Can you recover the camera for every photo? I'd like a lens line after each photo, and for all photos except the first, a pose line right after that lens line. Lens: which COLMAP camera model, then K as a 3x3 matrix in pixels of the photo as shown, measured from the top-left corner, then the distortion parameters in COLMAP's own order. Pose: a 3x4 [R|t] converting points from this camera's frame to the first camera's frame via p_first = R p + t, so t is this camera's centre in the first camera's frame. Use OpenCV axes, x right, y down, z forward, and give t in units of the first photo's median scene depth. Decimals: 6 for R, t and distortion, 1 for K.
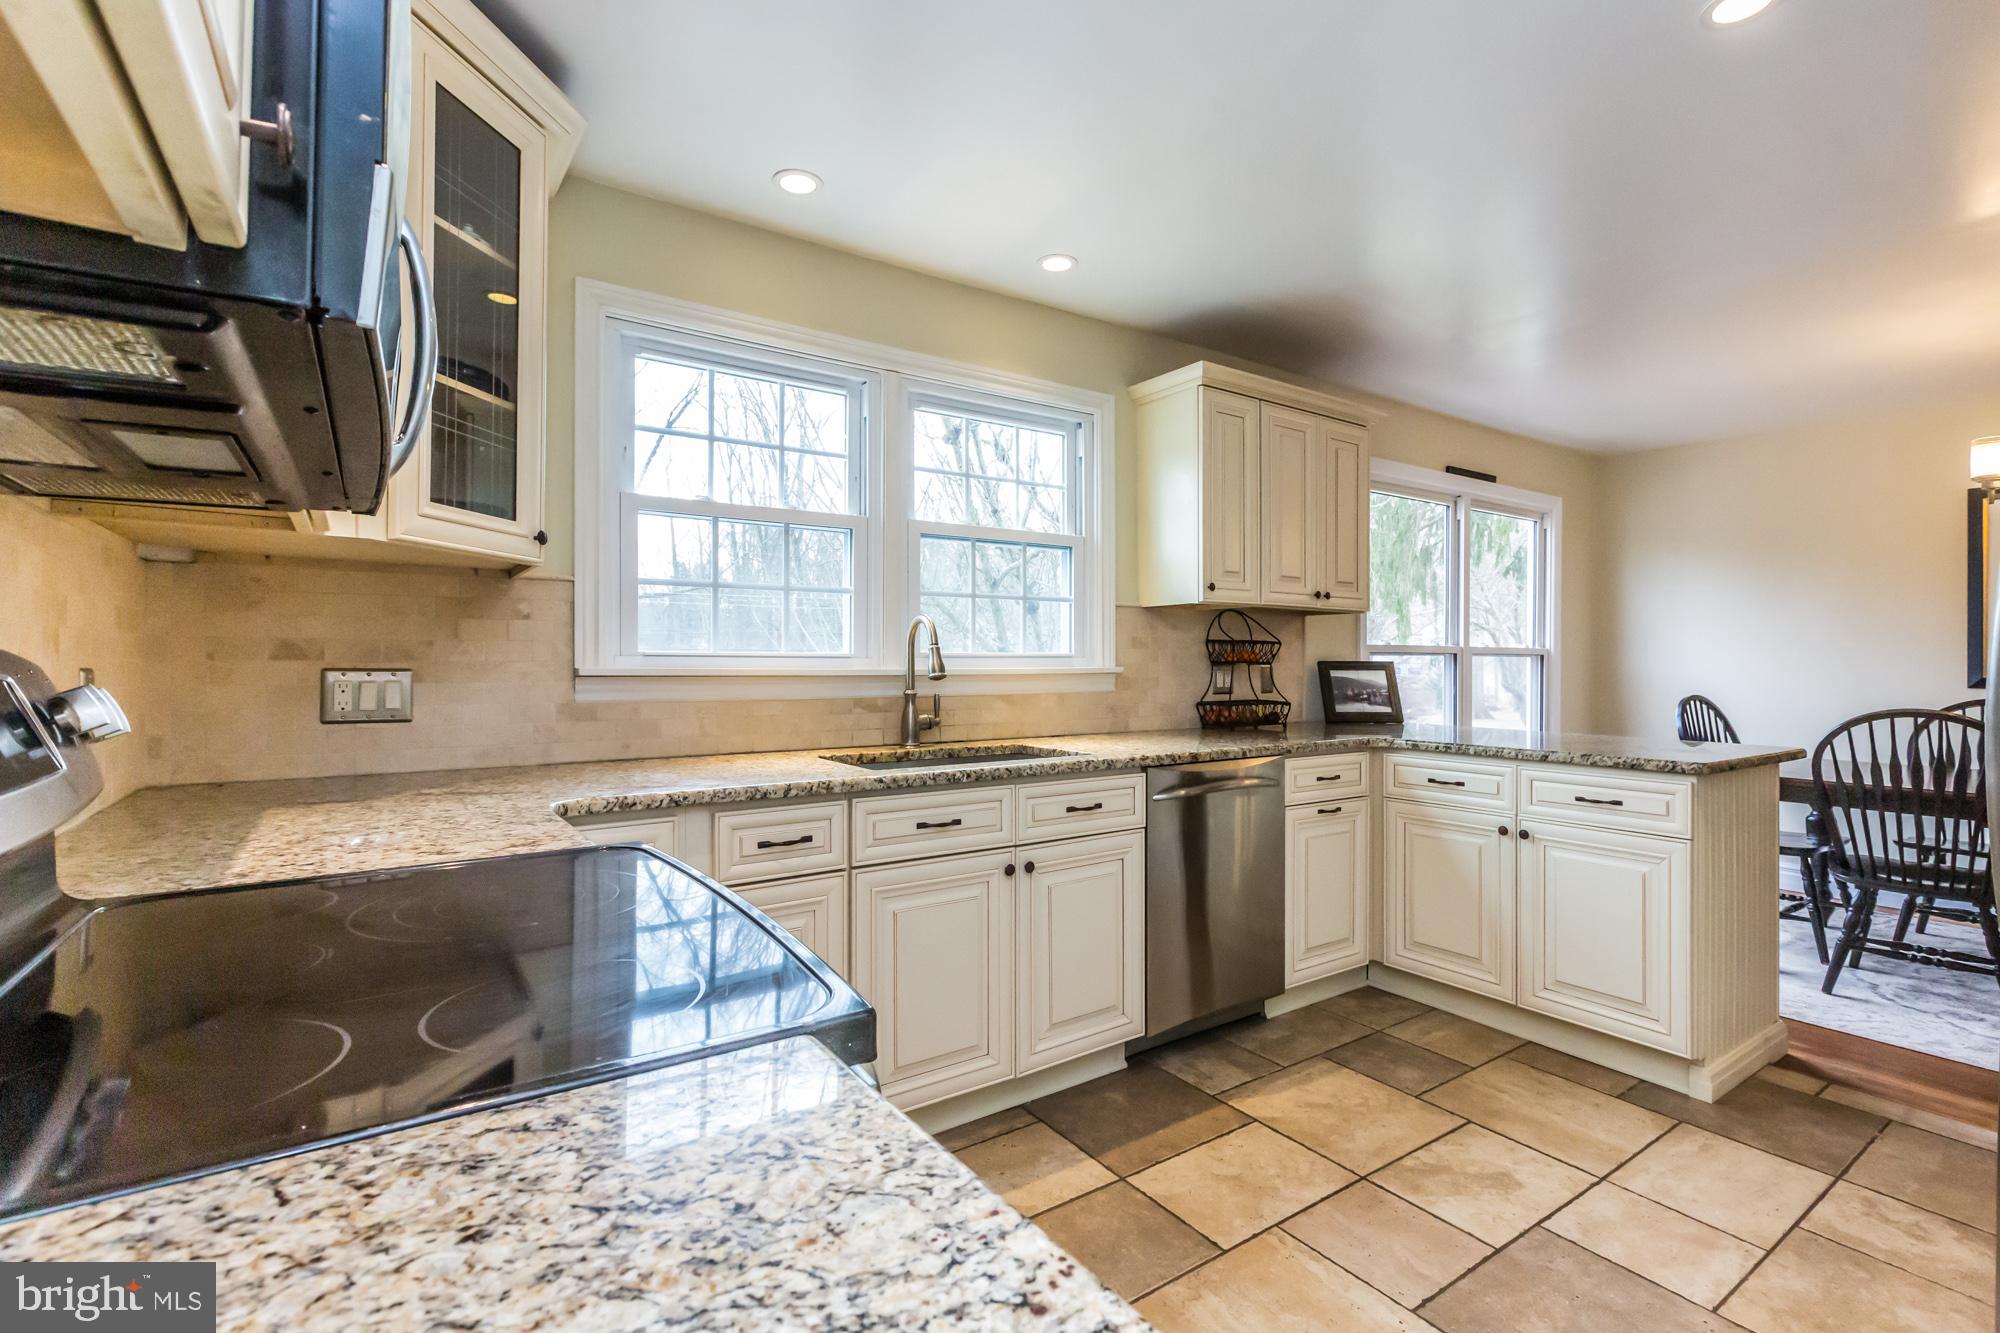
lens RADIAL K [[909.4, 0, 1003.4], [0, 909.4, 658.2], [0, 0, 1]] dist [-0.001541, -0.000271]
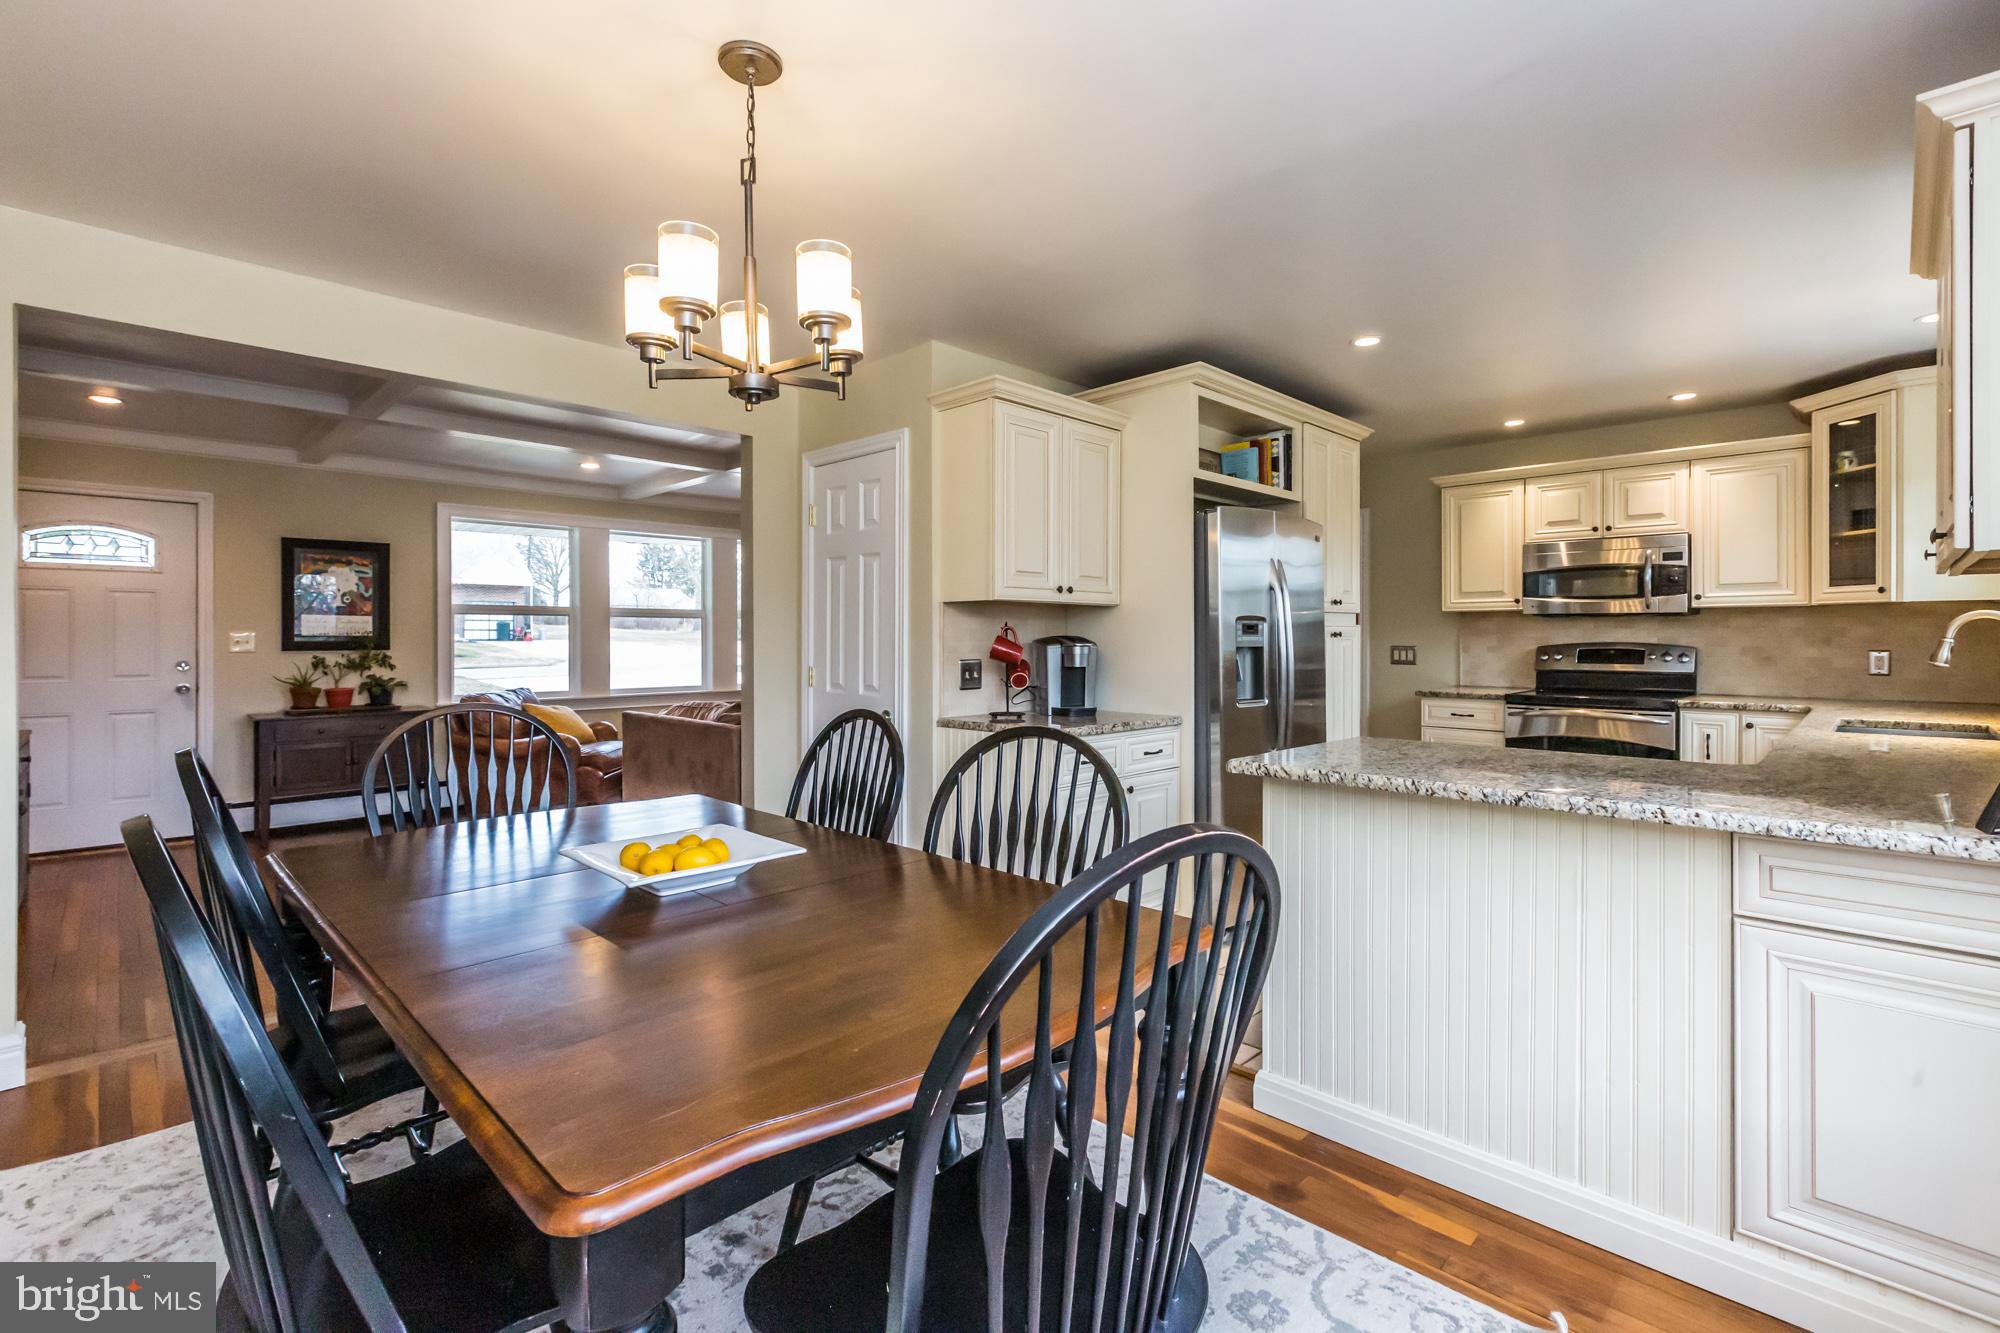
lens RADIAL K [[902.1, 0, 1003.3], [0, 902.1, 640.2], [0, 0, 1]] dist [-0.000289, -0.000592]
pose [[-0.983016, -0.000992, -0.183518, 1.302397], [-0.000711, 0.999998, -0.001600, -0.008022], [0.183519, -0.001442, -0.983015, 1.866485]]
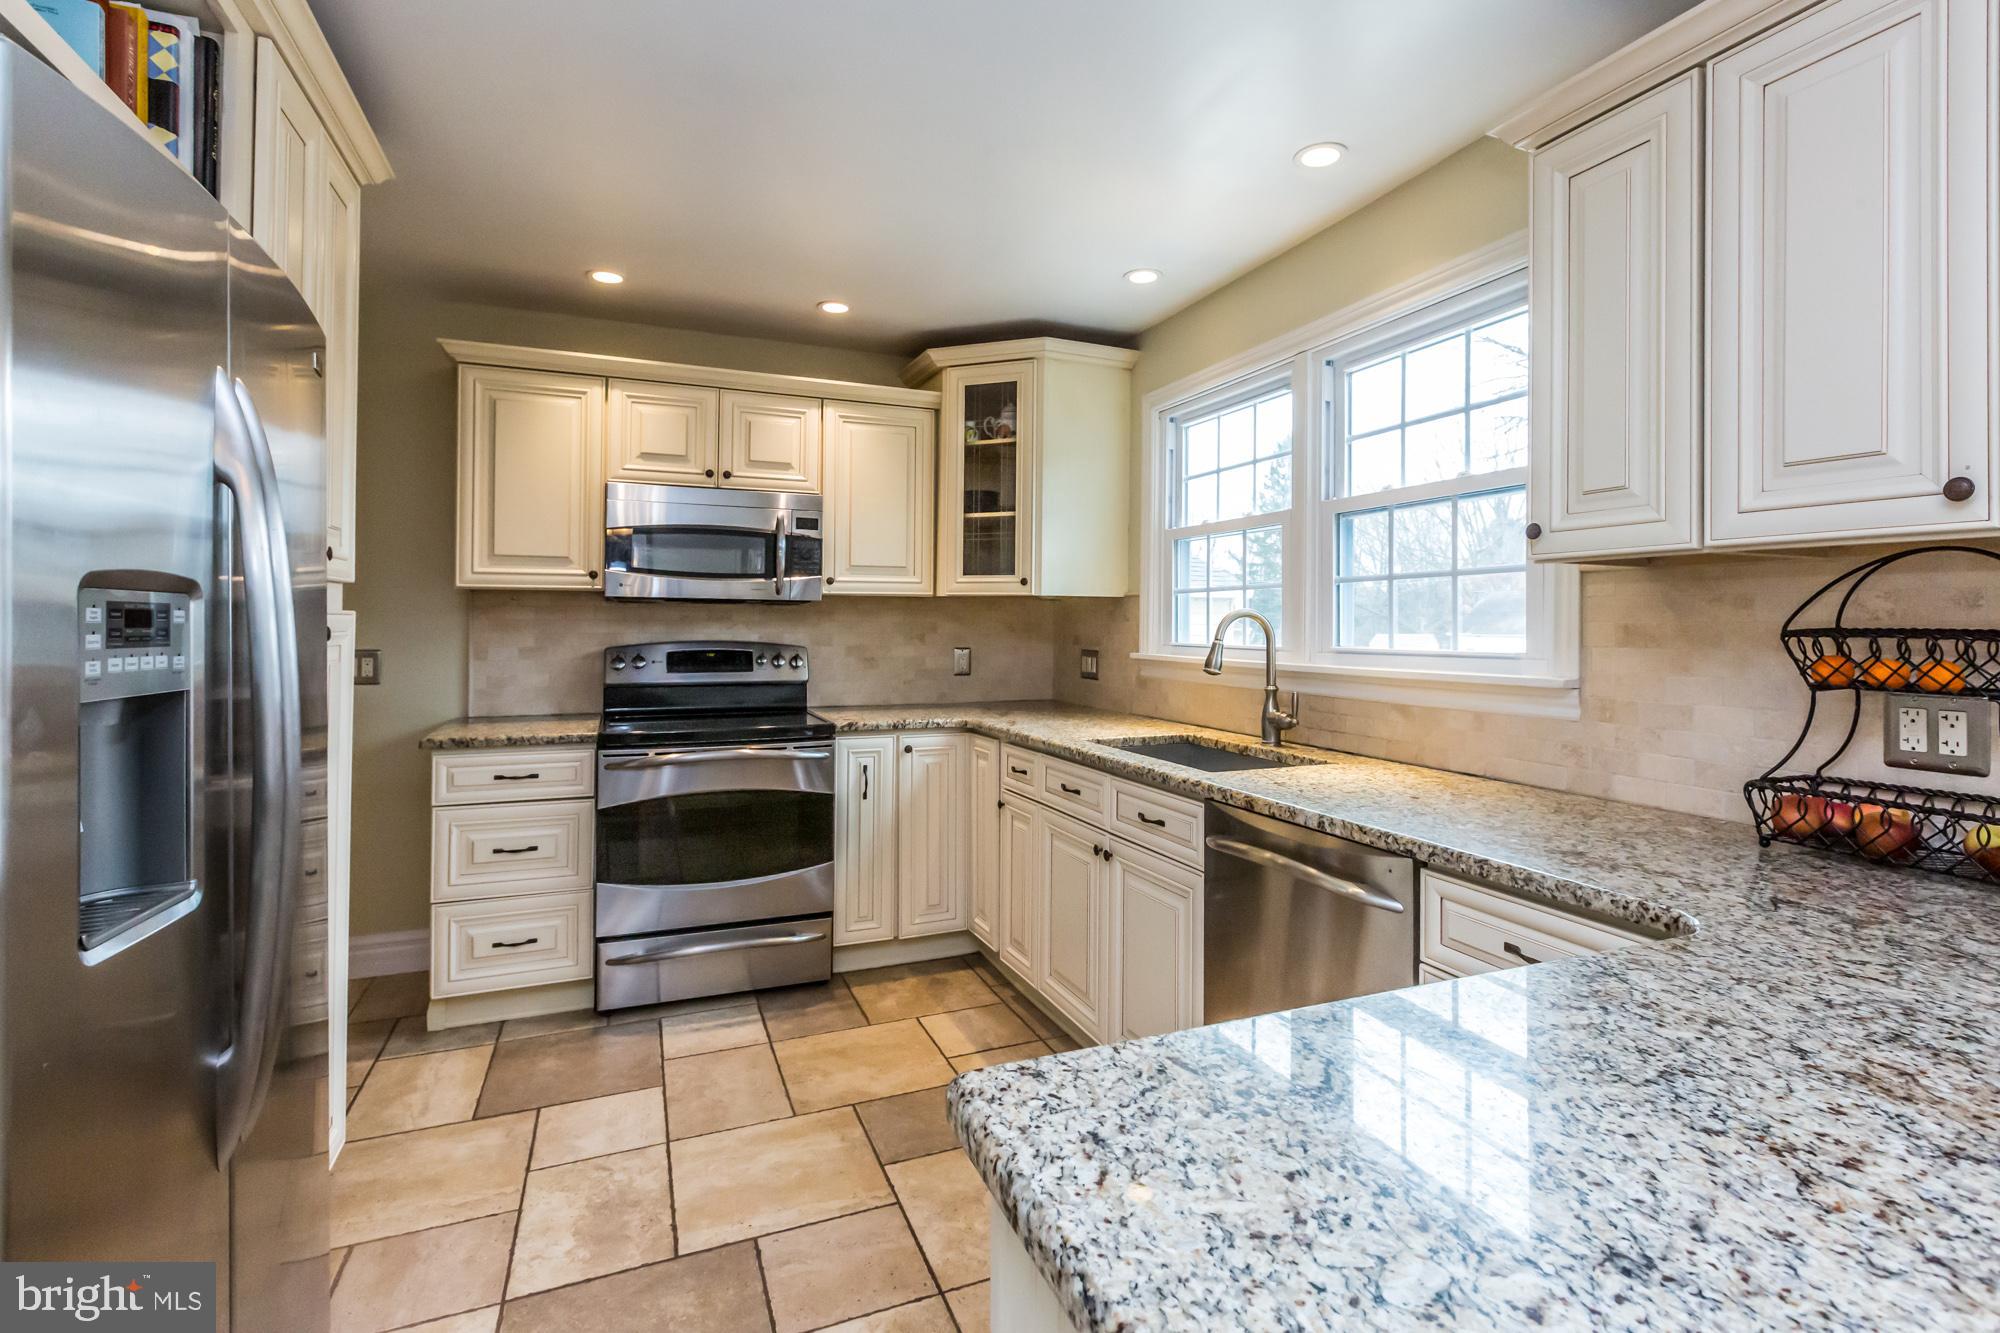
lens RADIAL K [[942.2, 0, 1027.3], [0, 942.2, 614.1], [0, 0, 1]] dist [0.000707, -0.001860]
pose [[-0.198038, -0.014742, -0.980084, 0.957569], [-0.000941, 0.999889, -0.014850, -0.026889], [0.980194, -0.002018, -0.198030, 0.969810]]
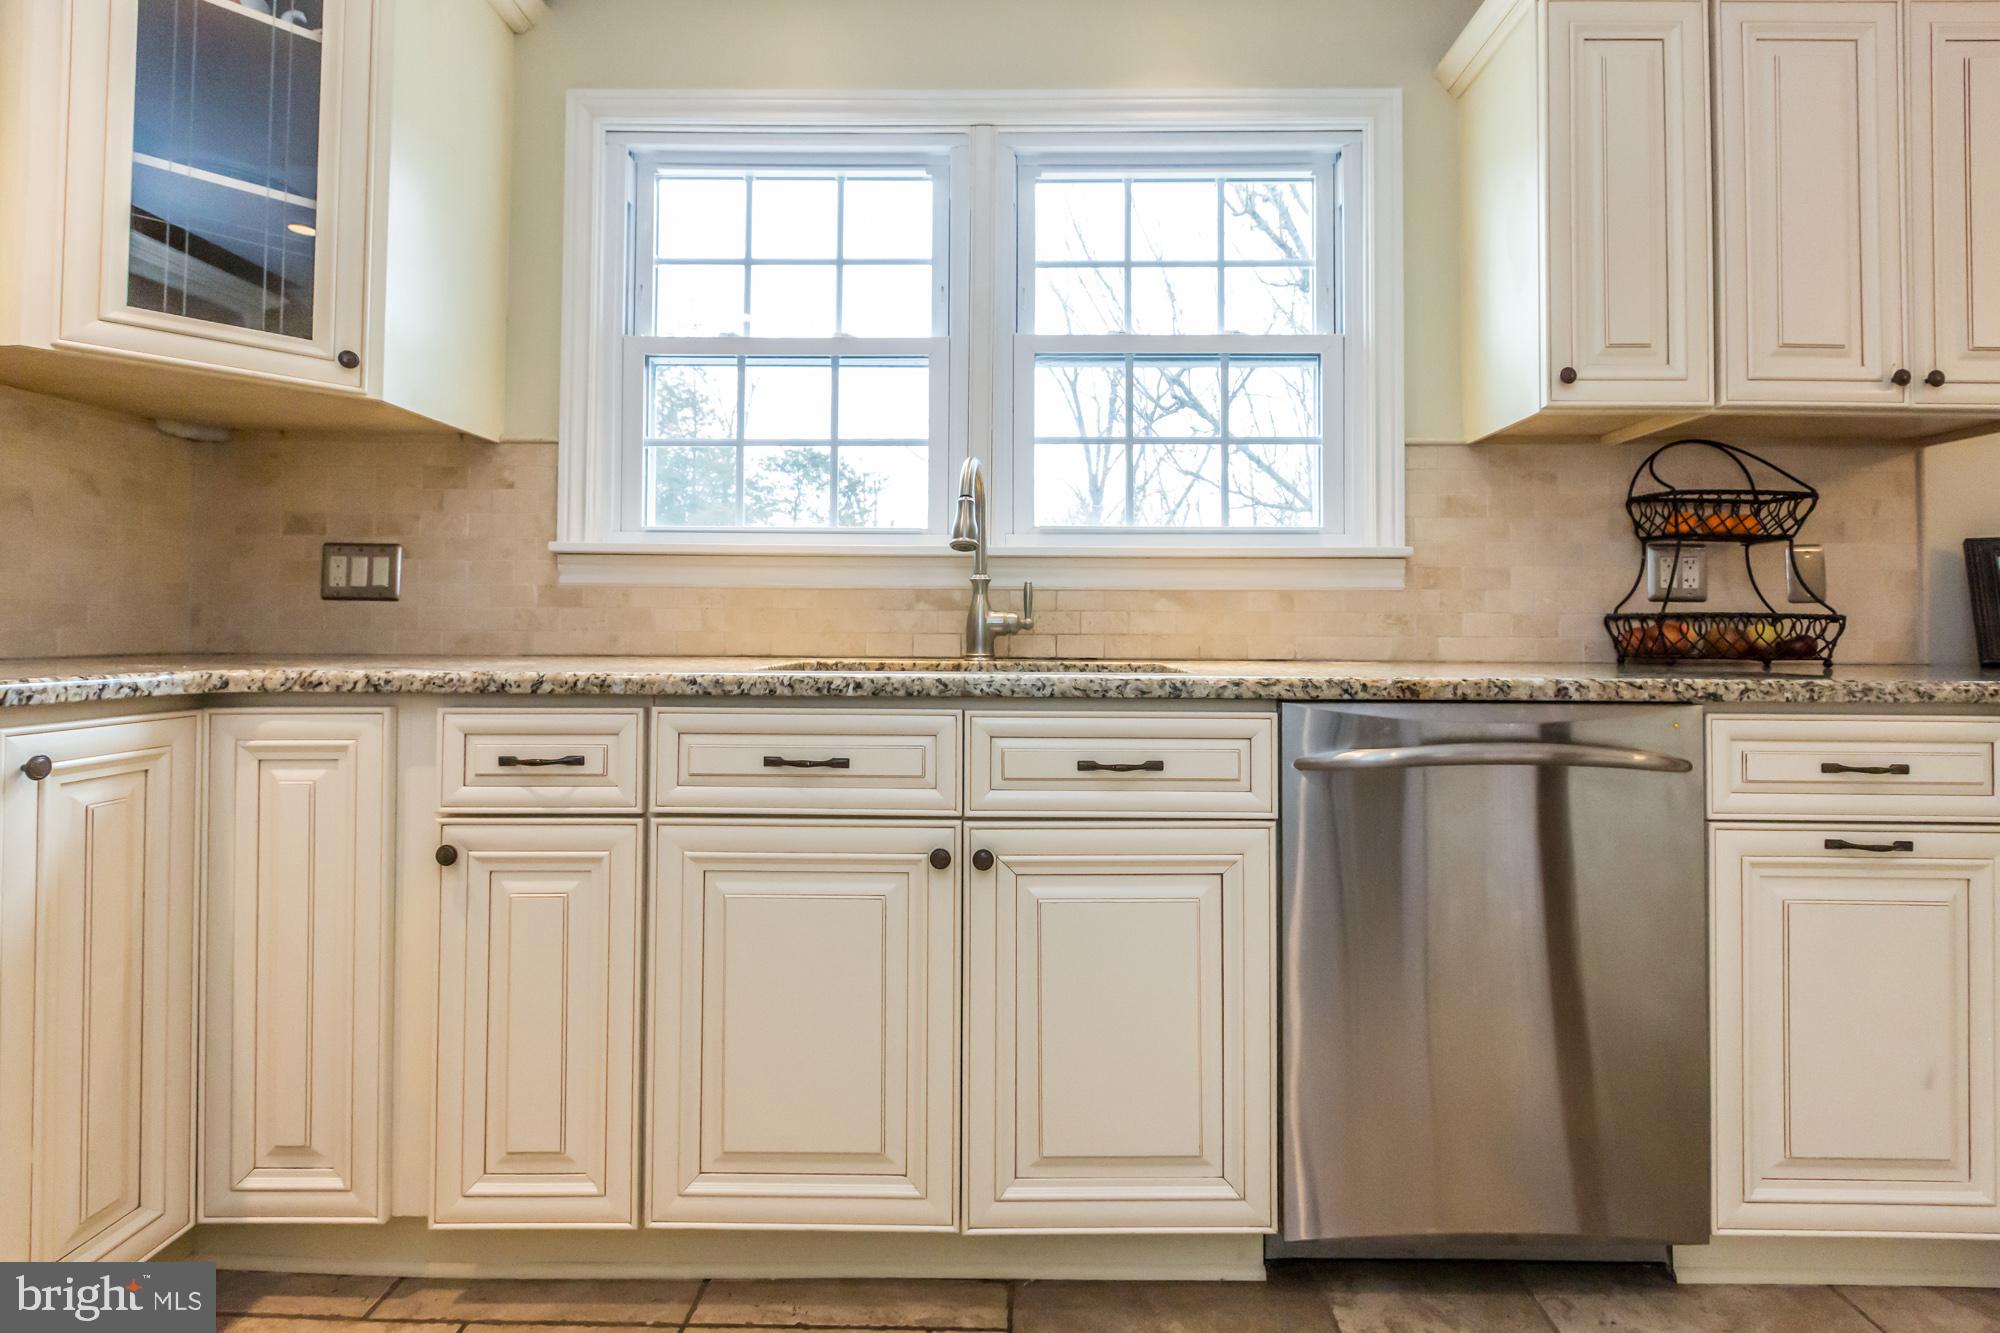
lens RADIAL K [[905.6, 0, 1020.5], [0, 905.6, 606.2], [0, 0, 1]] dist [-0.000007, -0.000267]
pose [[0.817320, -0.010516, -0.576089, 0.318084], [-0.002029, 0.999775, -0.021129, 0.073977], [0.576181, 0.018438, 0.817114, 0.479640]]
